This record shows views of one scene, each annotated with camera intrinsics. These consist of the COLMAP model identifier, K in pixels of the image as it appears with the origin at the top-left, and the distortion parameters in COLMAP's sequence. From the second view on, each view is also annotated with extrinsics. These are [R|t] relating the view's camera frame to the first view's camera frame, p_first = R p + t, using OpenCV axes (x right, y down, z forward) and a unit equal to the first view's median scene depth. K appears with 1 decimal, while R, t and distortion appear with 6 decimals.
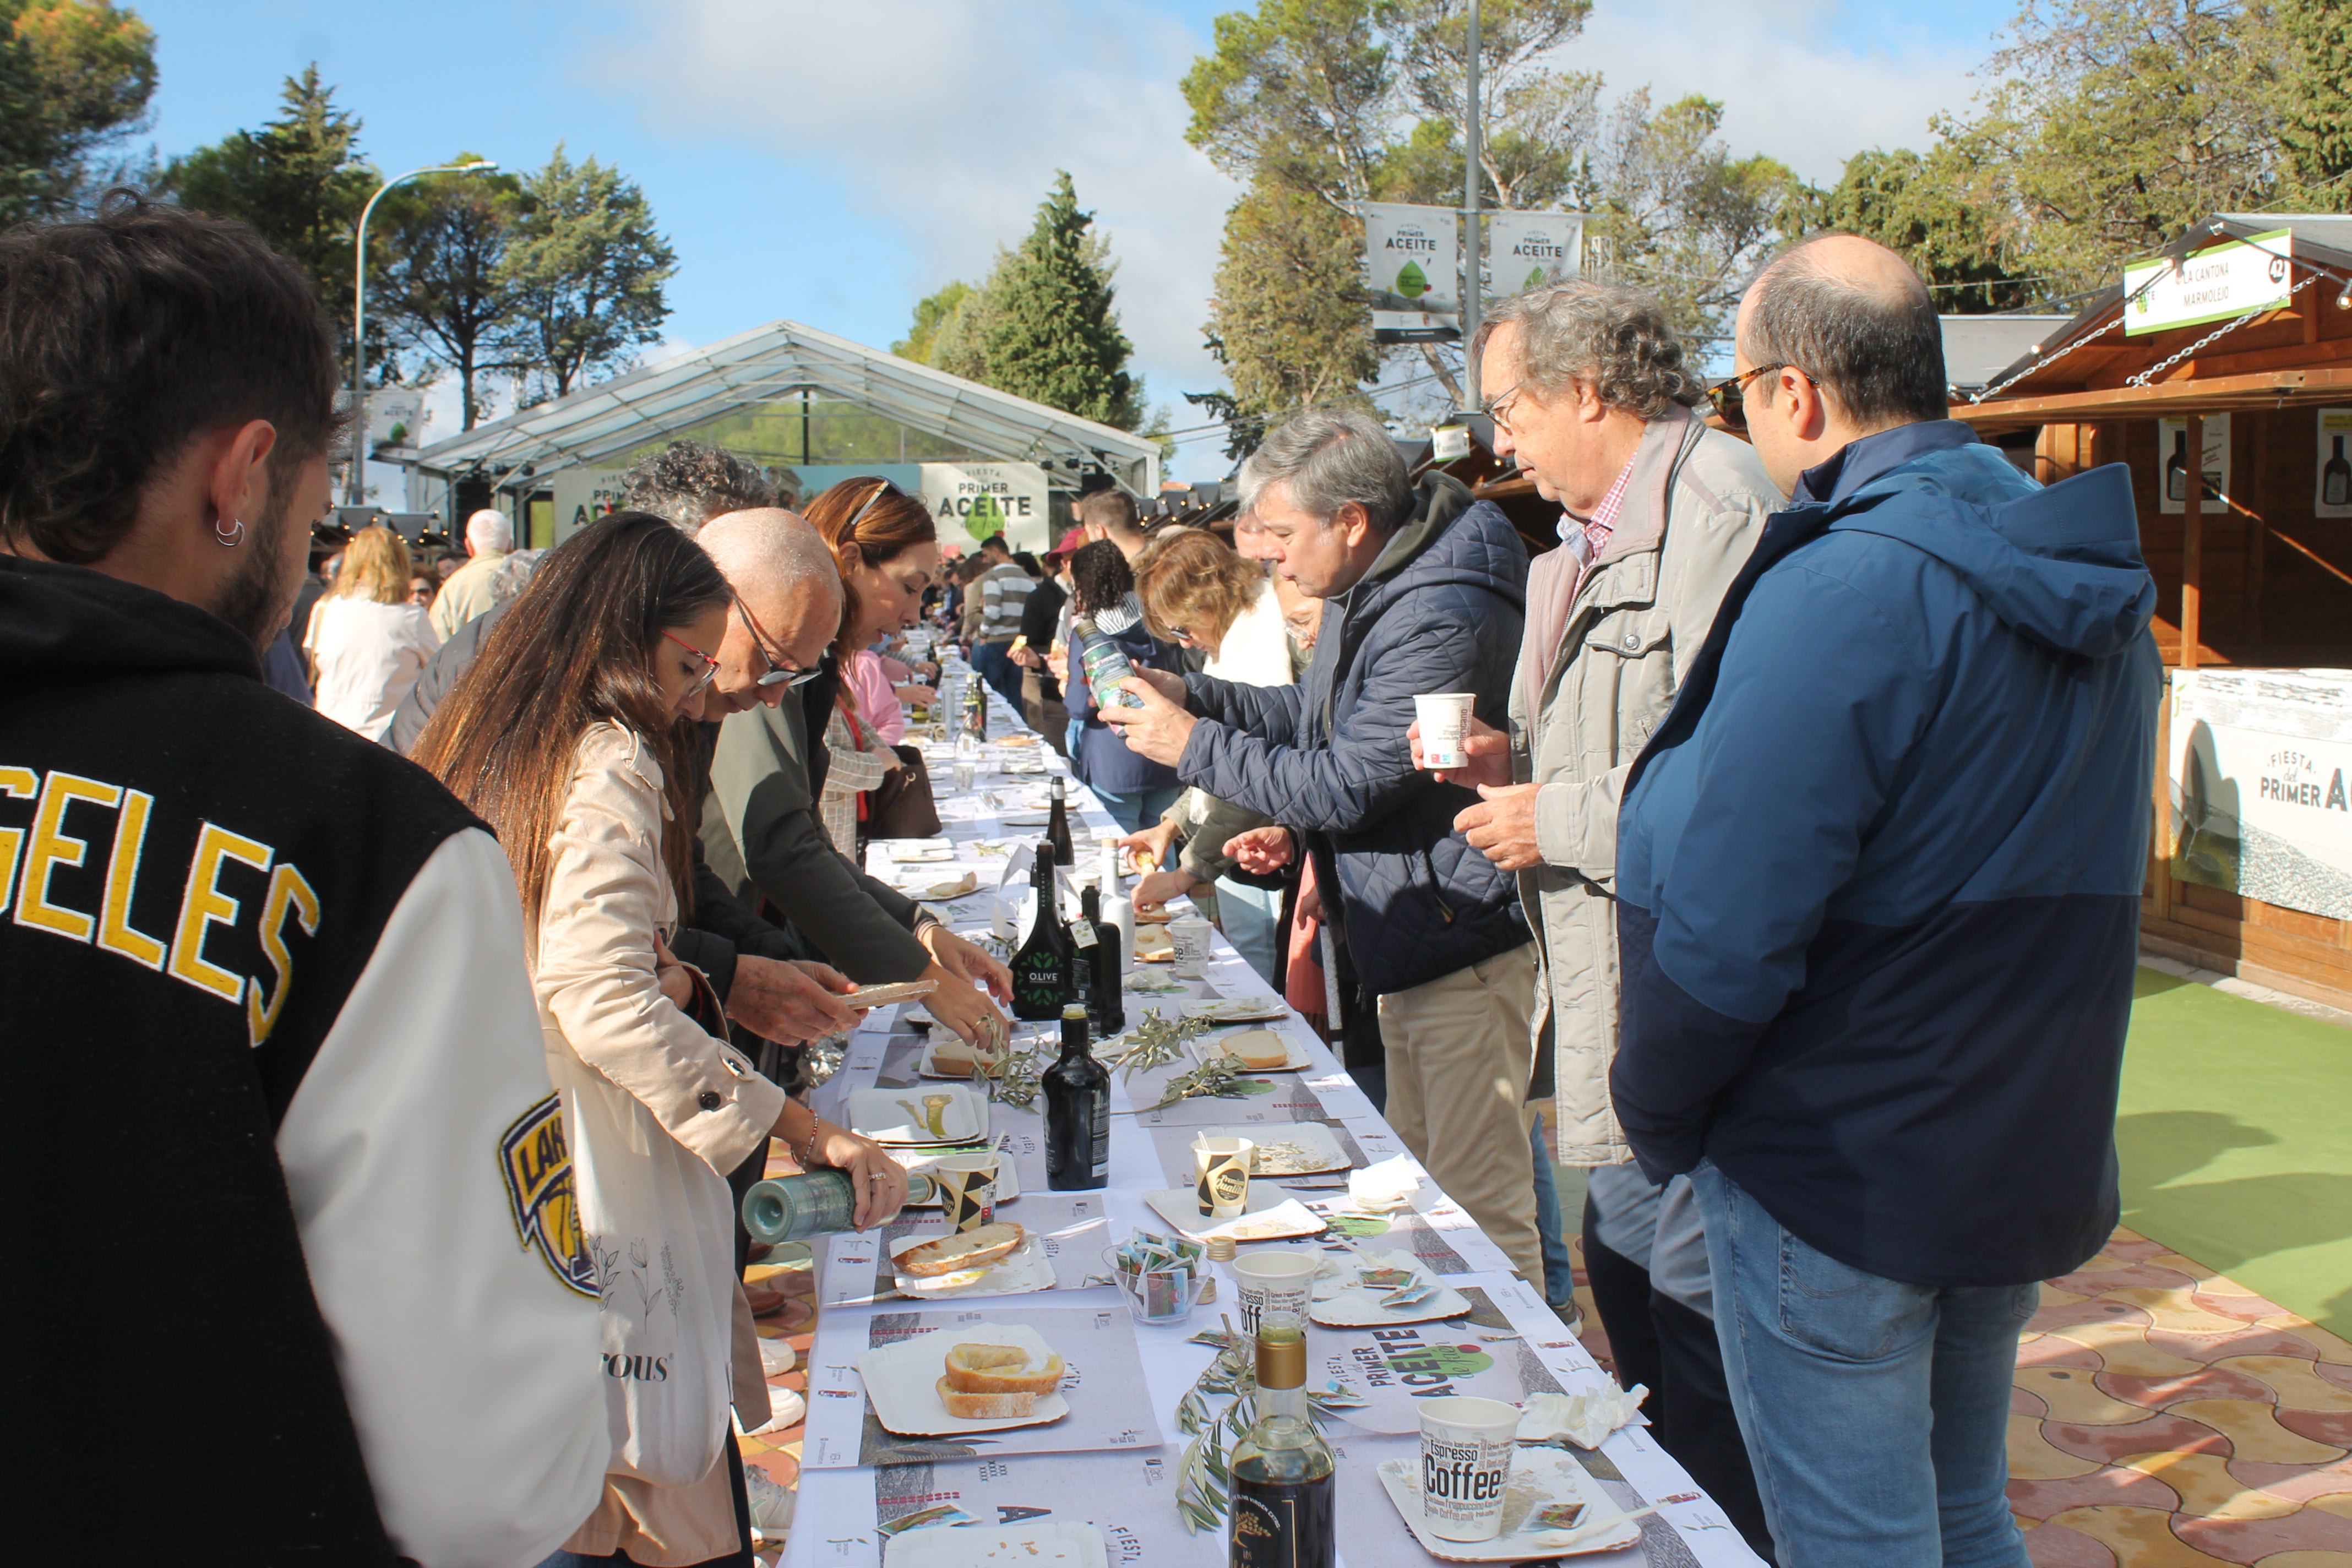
lens RADIAL K [[2455.2, 0, 1135.0], [0, 2455.2, 819.8], [0, 0, 1]] dist [-0.079159, 0.000000]
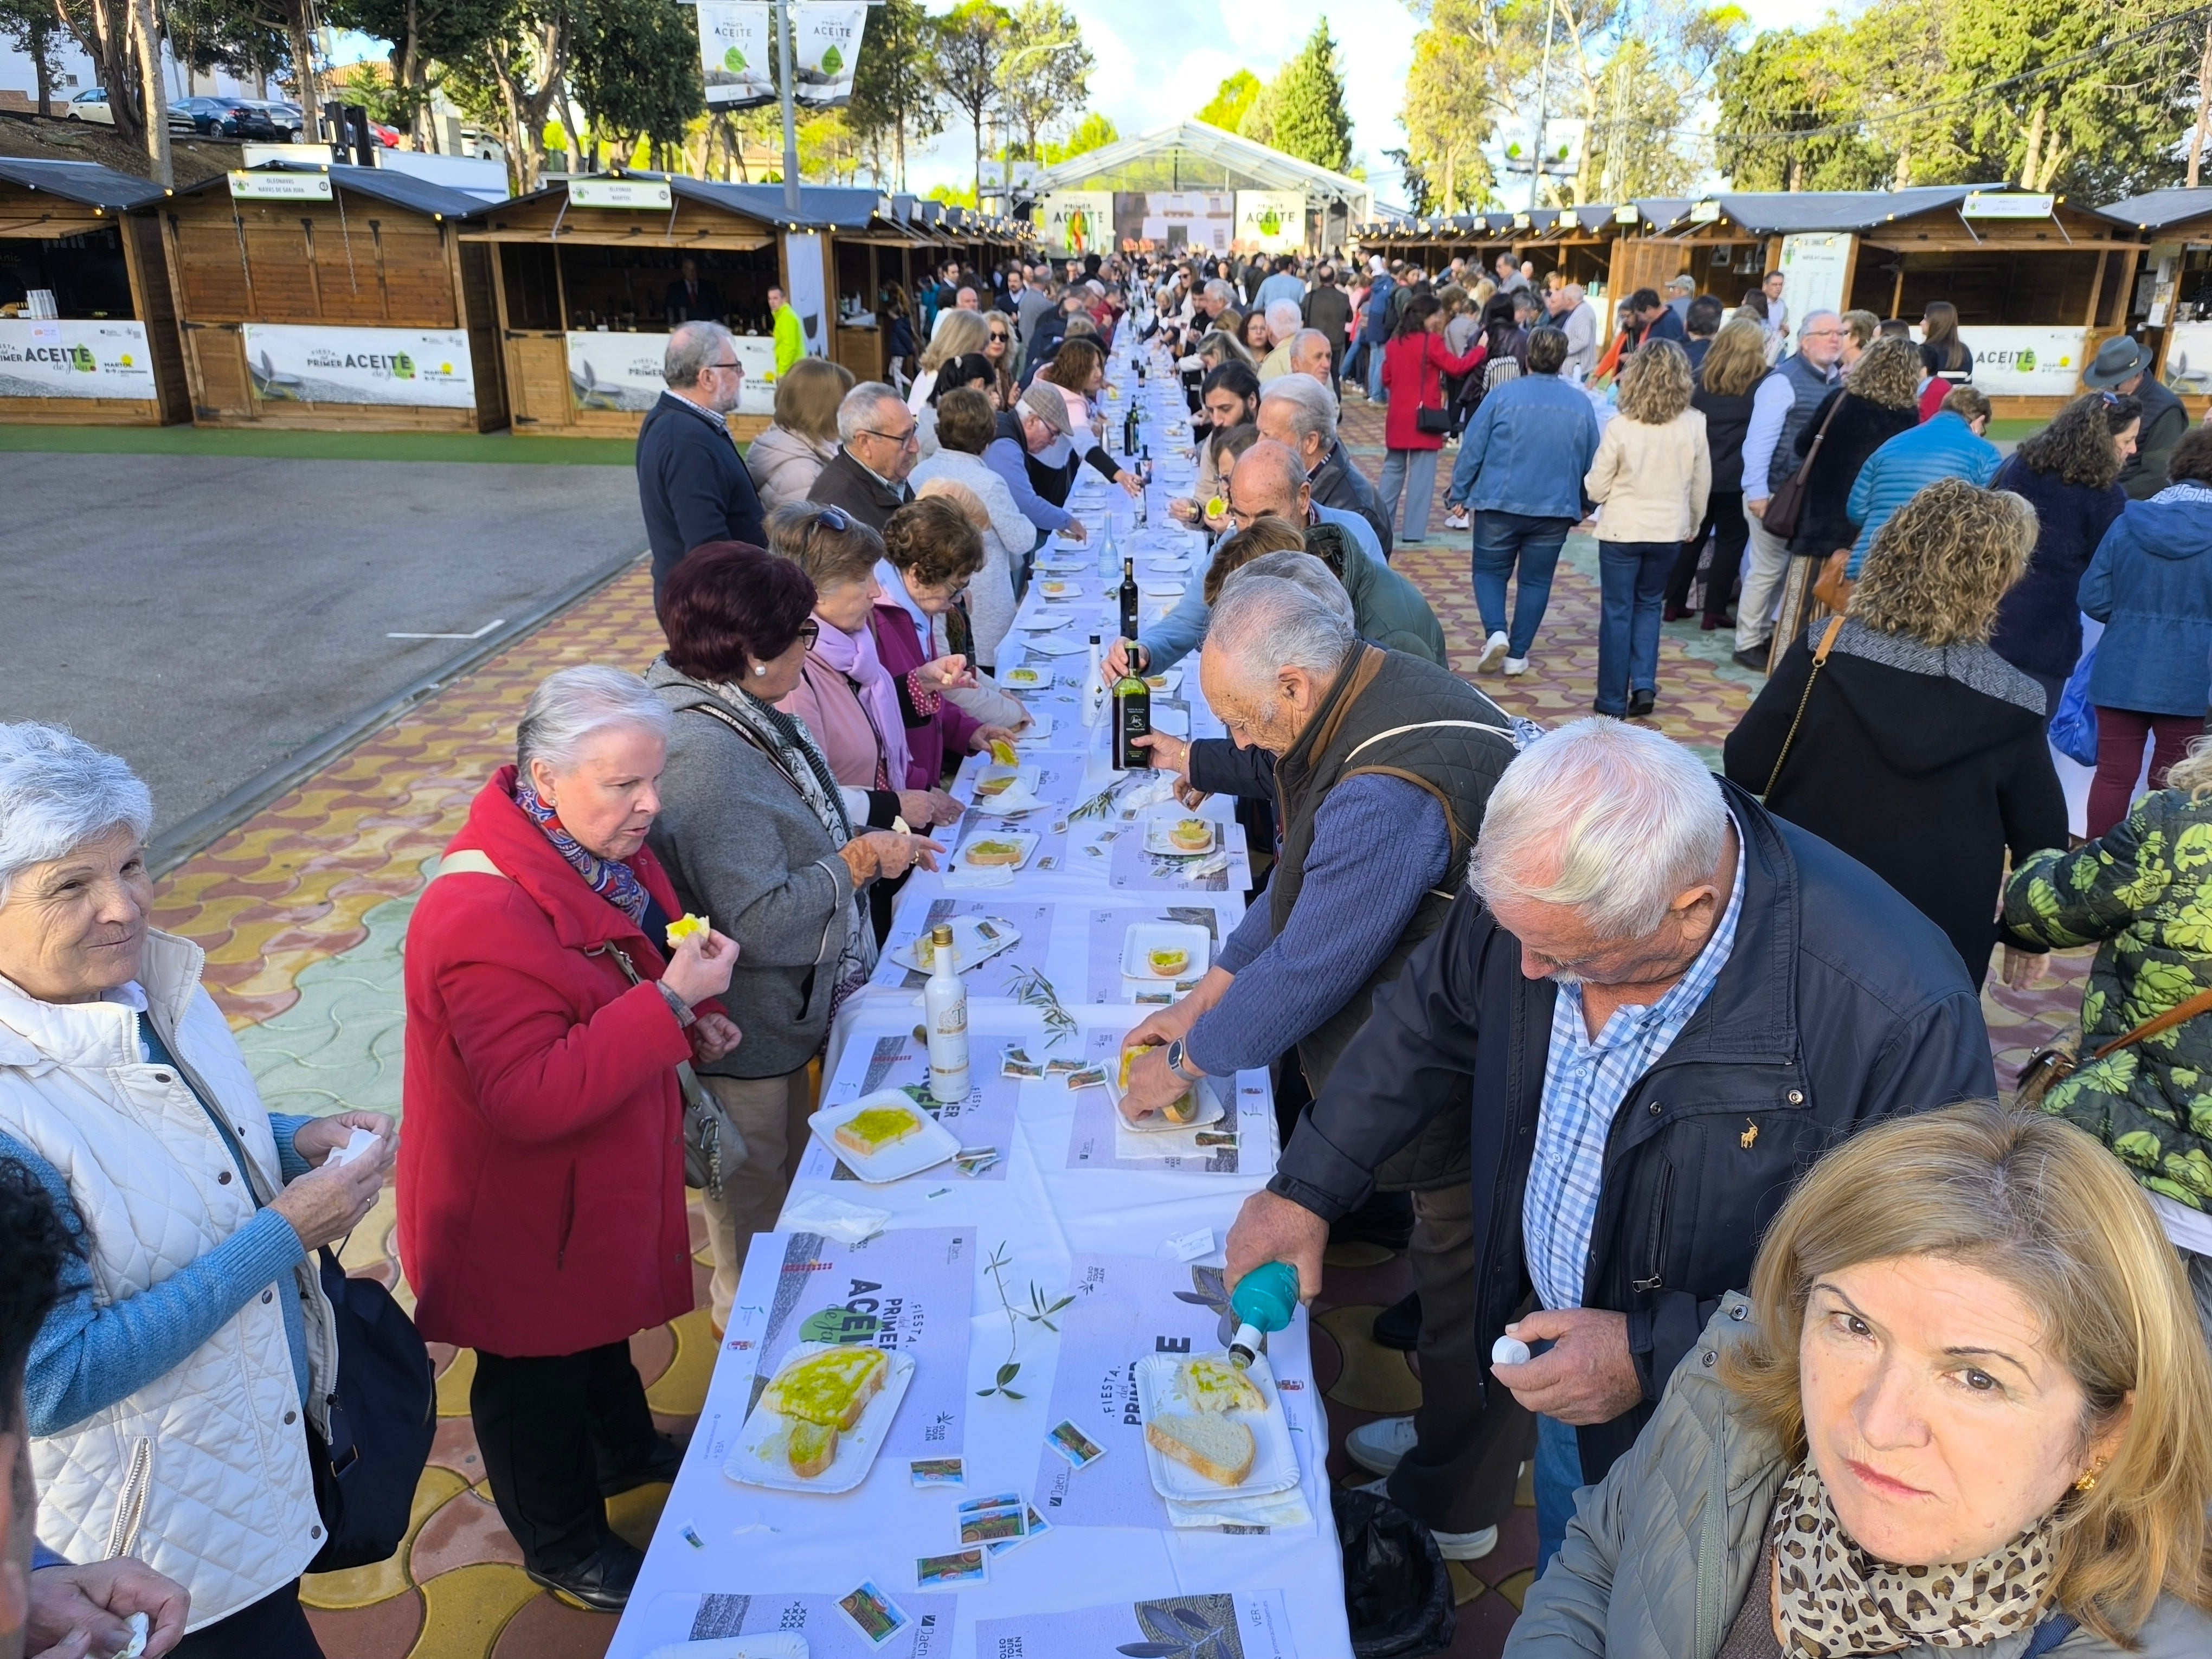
lens RADIAL K [[1550.6, 0, 1116.0], [0, 1550.6, 829.6], [0, 0, 1]] dist [0.020695, -0.022829]
pose [[0.993330, 0.057685, -0.099838, -0.030724], [-0.030004, 0.965348, 0.259235, 0.018319], [0.111333, -0.254511, 0.960640, -0.253781]]
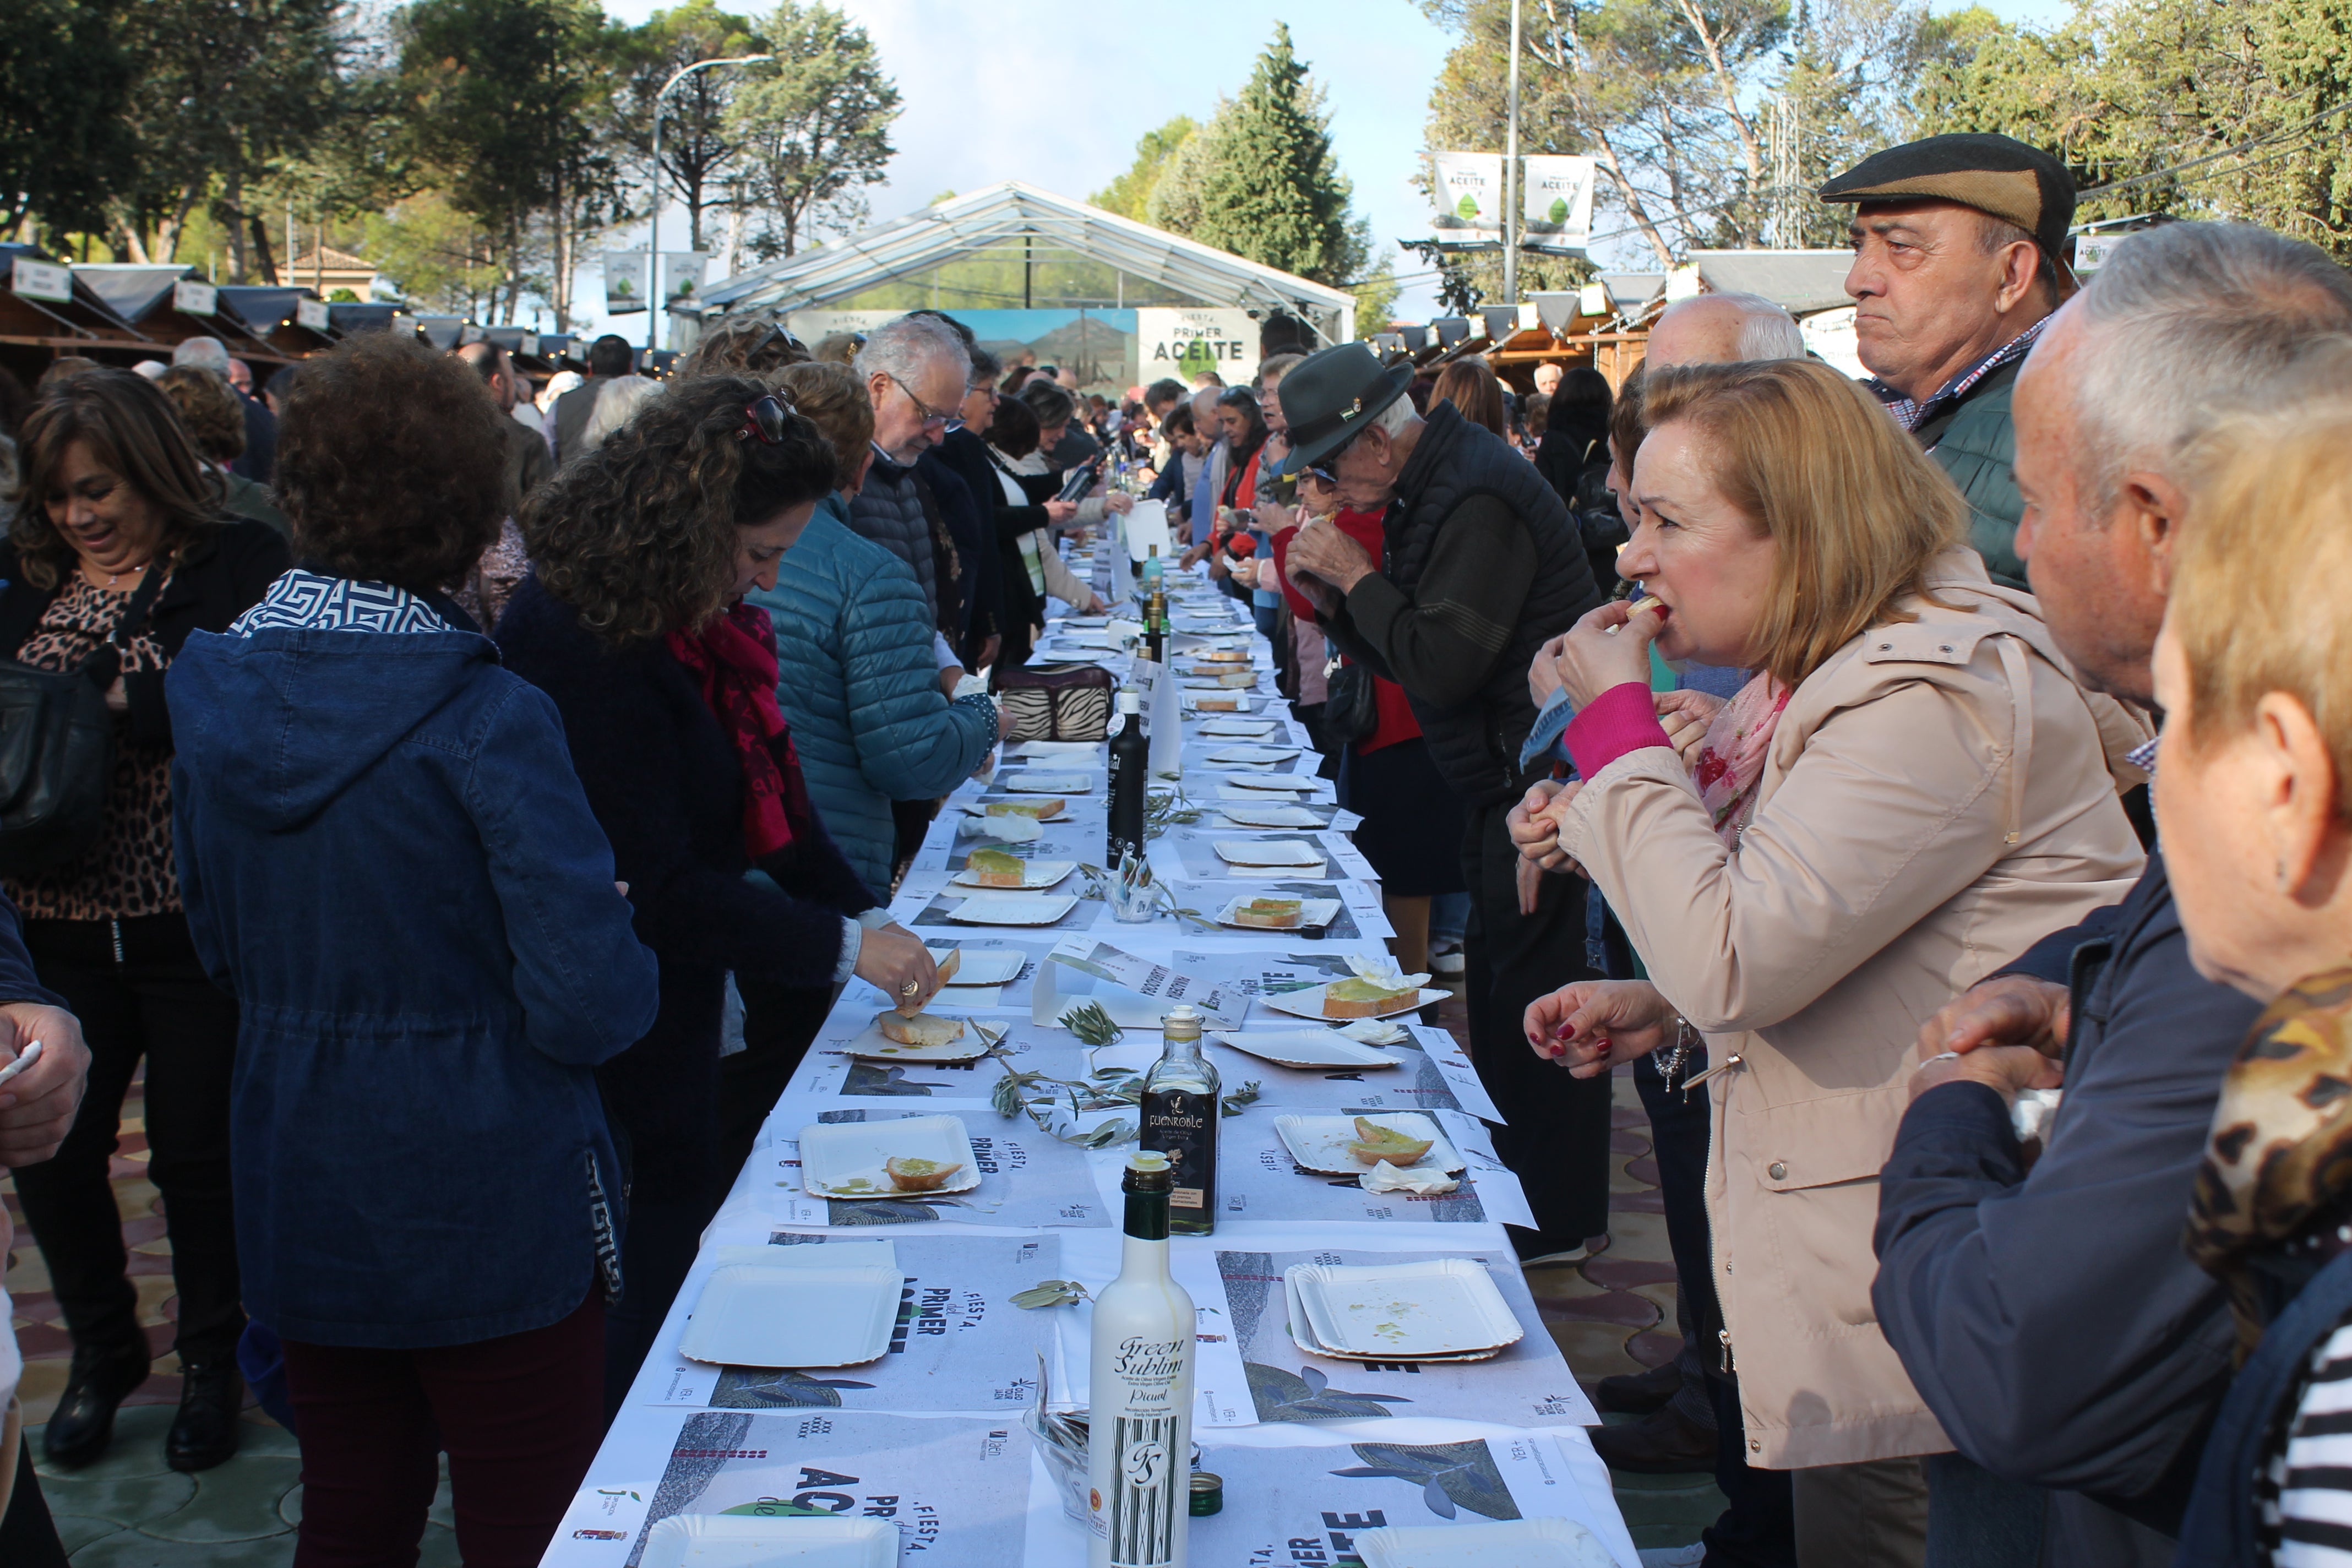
lens RADIAL K [[2887.8, 0, 1186.4], [0, 2887.8, 795.5], [0, 0, 1]] dist [-0.046386, 0.000000]
pose [[0.997129, 0.021080, -0.072722, 0.024955], [-0.018891, 0.999352, 0.030655, 0.021770], [0.073321, -0.029193, 0.996881, -0.210387]]
